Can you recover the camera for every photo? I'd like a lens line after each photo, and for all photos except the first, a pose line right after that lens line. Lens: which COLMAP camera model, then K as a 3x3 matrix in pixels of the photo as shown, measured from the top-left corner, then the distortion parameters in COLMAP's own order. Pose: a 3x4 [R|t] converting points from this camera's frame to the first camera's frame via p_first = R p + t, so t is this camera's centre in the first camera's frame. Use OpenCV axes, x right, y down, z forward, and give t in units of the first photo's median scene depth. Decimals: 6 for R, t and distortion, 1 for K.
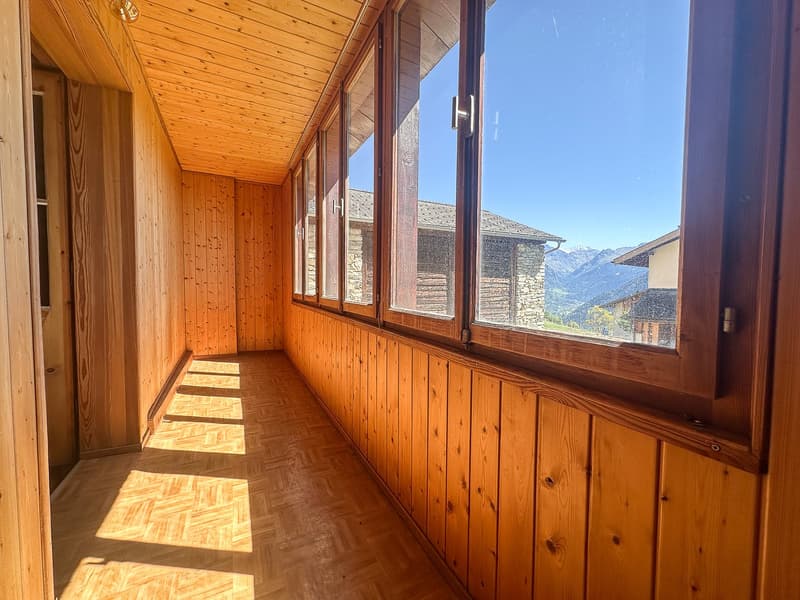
lens RADIAL K [[326.0, 0, 400.9], [0, 326.0, 300.5], [0, 0, 1]] dist [0.000139, -0.000059]
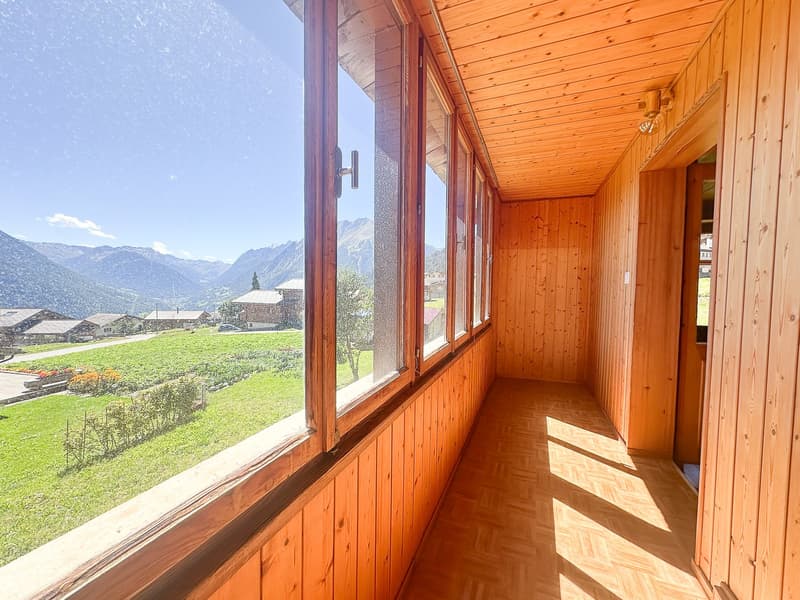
lens RADIAL K [[326.0, 0, 401.2], [0, 326.0, 297.0], [0, 0, 1]] dist [0.000139, -0.000059]
pose [[-0.648717, -0.052385, 0.759225, -1.026441], [0.017985, 0.996294, 0.084110, -0.266900], [-0.760817, 0.068219, -0.645371, 2.224554]]
